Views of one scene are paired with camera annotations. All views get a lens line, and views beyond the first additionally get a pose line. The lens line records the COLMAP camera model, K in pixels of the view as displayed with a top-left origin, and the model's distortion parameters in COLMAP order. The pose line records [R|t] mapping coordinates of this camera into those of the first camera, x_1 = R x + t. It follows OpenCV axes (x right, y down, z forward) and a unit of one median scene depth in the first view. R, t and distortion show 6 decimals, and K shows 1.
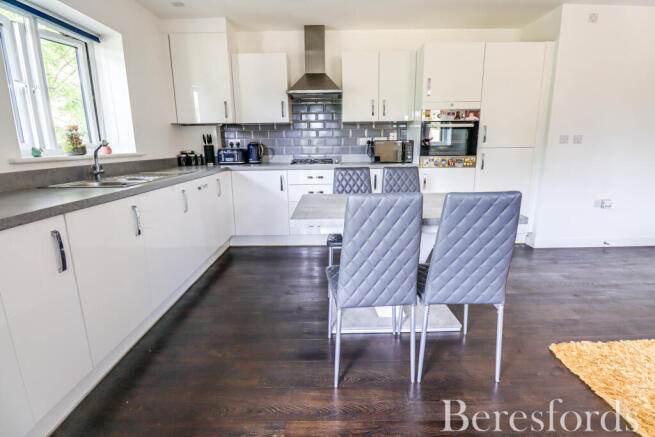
lens RADIAL K [[306.2, 0, 329.0], [0, 306.2, 208.5], [0, 0, 1]] dist [0.000451, -0.011400]
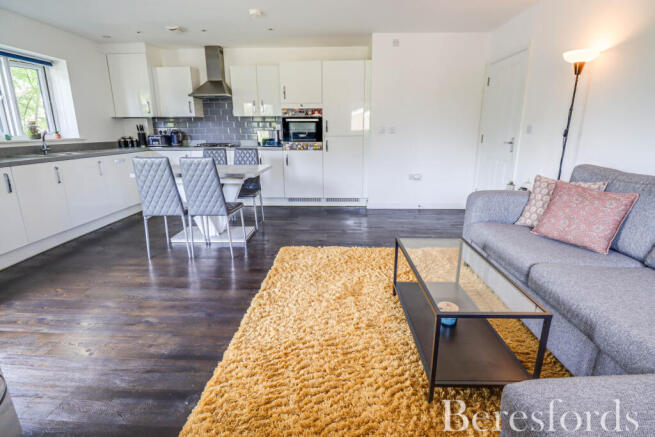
lens RADIAL K [[306.2, 0, 329.0], [0, 306.2, 208.5], [0, 0, 1]] dist [0.000451, -0.011400]
pose [[0.999487, 0.015395, -0.028094, 0.553365], [-0.014189, 0.998990, 0.042638, 0.073060], [0.028723, -0.042217, 0.998696, -0.414233]]
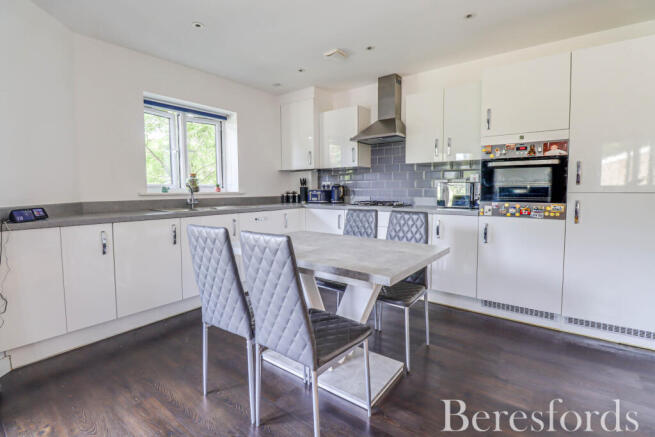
lens RADIAL K [[306.2, 0, 329.0], [0, 306.2, 208.5], [0, 0, 1]] dist [0.000451, -0.011400]
pose [[0.792058, 0.048333, -0.608529, 0.475073], [-0.129579, 0.987455, -0.090229, -0.026812], [0.596534, 0.150319, 0.788385, 0.123116]]
